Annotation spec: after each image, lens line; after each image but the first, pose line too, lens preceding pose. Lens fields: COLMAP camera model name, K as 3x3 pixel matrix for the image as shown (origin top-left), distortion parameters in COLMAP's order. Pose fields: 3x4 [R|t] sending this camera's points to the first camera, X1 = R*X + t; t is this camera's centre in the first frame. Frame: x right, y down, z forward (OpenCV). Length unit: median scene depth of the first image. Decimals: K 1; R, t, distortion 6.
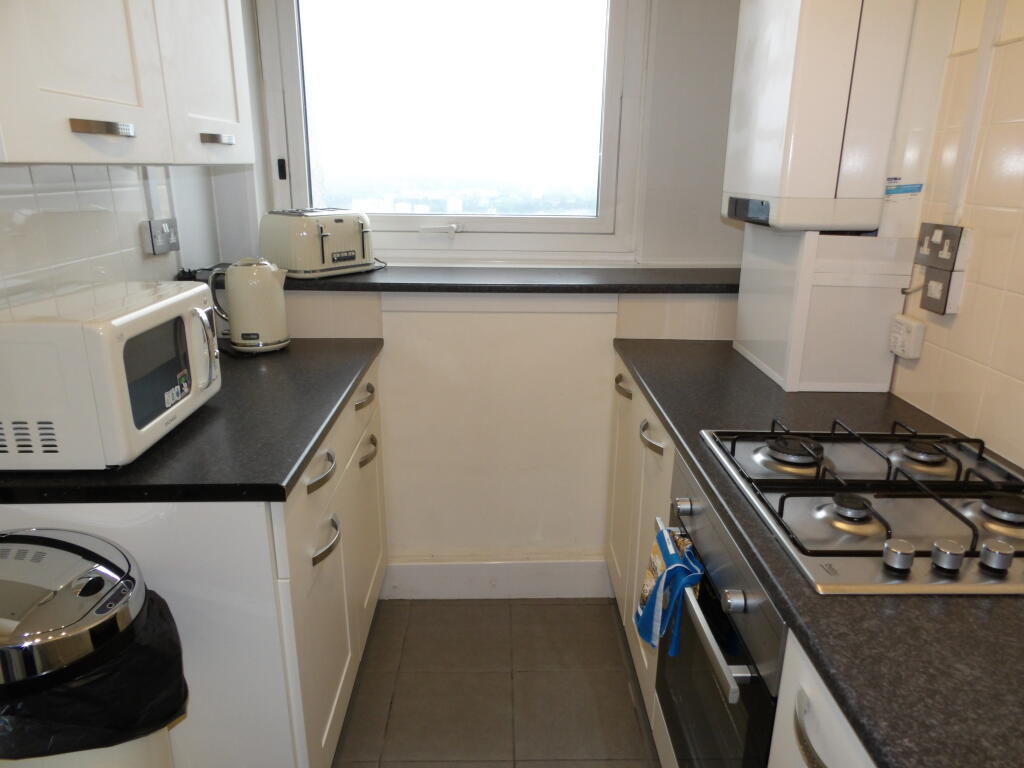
lens RADIAL K [[727.5, 0, 514.8], [0, 727.5, 390.4], [0, 0, 1]] dist [-0.016960, 0.012425]
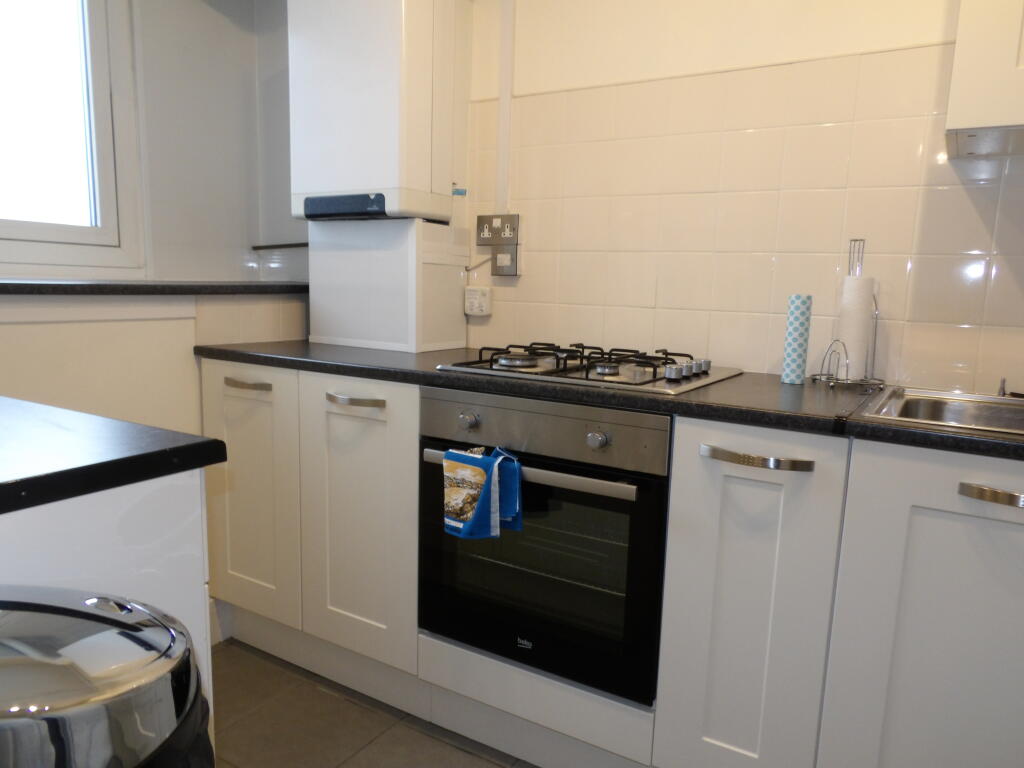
lens RADIAL K [[727.5, 0, 514.1], [0, 727.5, 383.0], [0, 0, 1]] dist [-0.016960, 0.012425]
pose [[0.546933, -0.112663, 0.829561, -0.586695], [0.223277, 0.974642, -0.014841, 0.115063], [-0.806853, 0.193339, 0.558219, 0.237515]]
